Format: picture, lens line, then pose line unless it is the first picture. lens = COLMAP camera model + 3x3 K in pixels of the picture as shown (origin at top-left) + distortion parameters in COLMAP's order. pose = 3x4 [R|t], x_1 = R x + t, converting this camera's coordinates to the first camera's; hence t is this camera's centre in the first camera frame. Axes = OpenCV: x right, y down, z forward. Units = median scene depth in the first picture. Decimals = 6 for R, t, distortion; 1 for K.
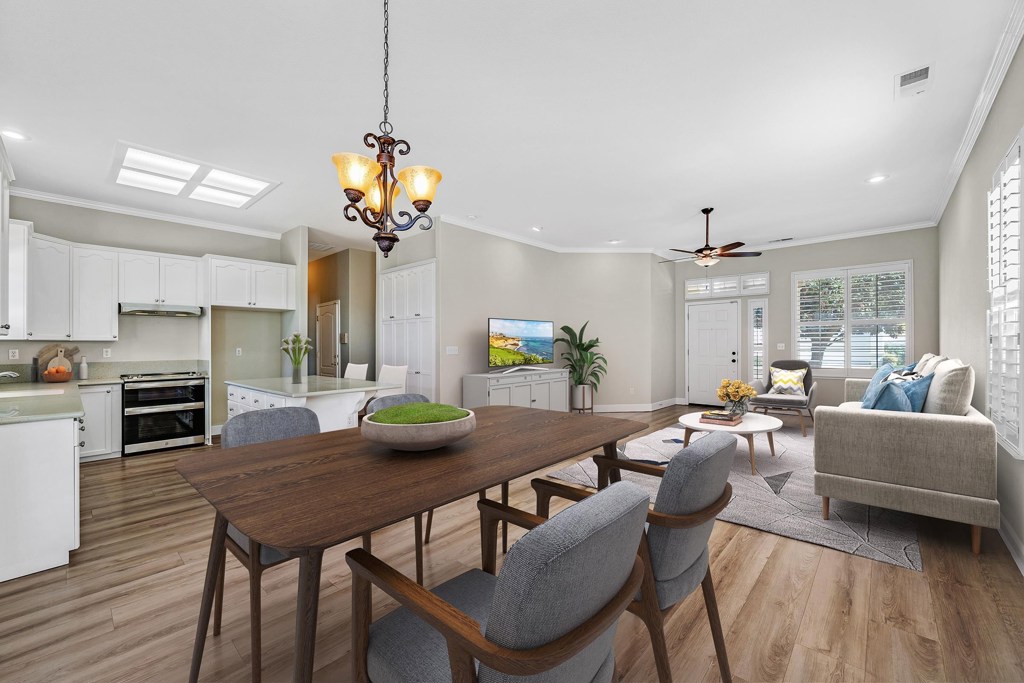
lens RADIAL K [[408.8, 0, 520.7], [0, 408.8, 348.2], [0, 0, 1]] dist [-0.000713, -0.000647]
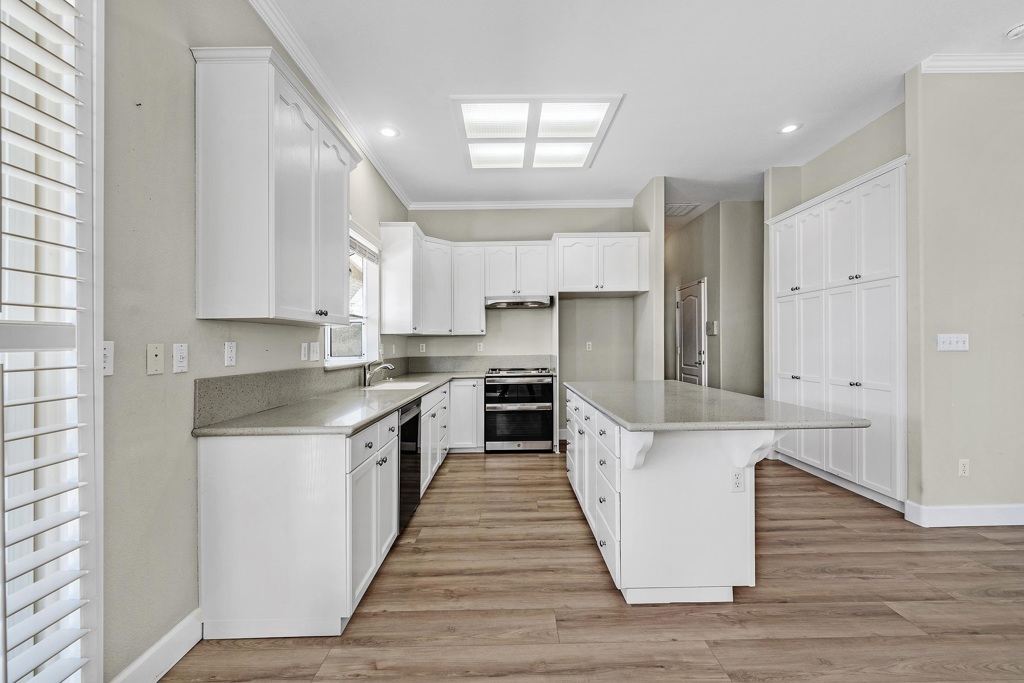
lens RADIAL K [[408.8, 0, 514.1], [0, 408.8, 346.9], [0, 0, 1]] dist [-0.000713, -0.000647]
pose [[0.664004, 0.000652, -0.747729, -0.174123], [0.004147, 0.999981, 0.004555, 0.006847], [0.747718, -0.006125, 0.663989, 0.357335]]
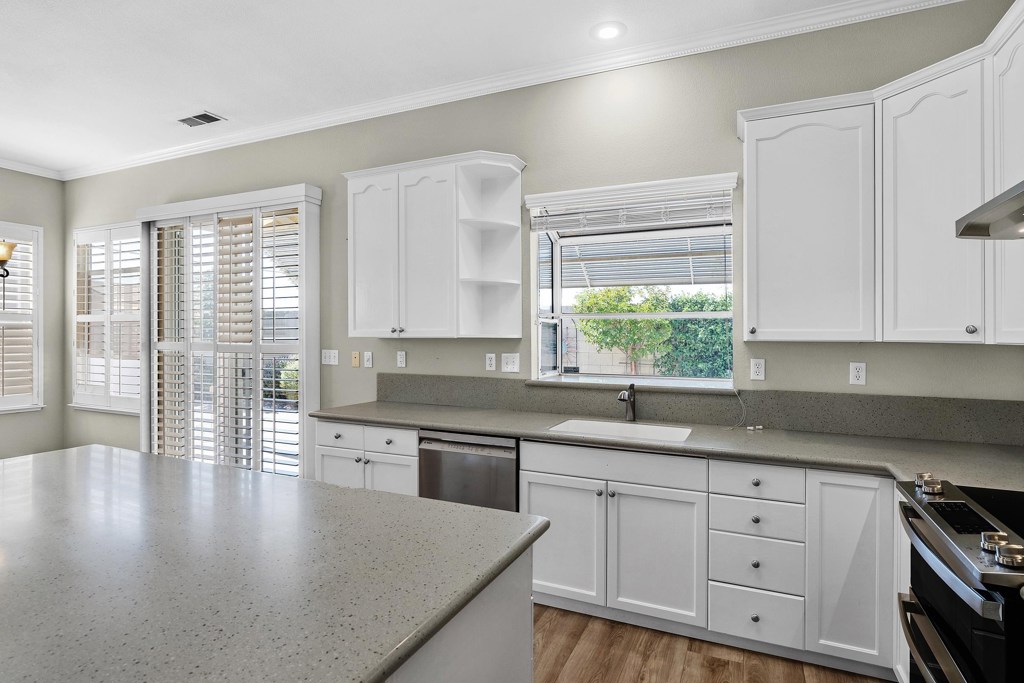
lens RADIAL K [[545.3, 0, 510.1], [0, 545.3, 339.2], [0, 0, 1]] dist [0.004774, 0.000470]
pose [[-0.954834, -0.005532, -0.297087, -0.591635], [-0.008237, 0.999935, 0.007855, -0.024482], [0.297025, 0.009947, -0.954818, 1.275322]]
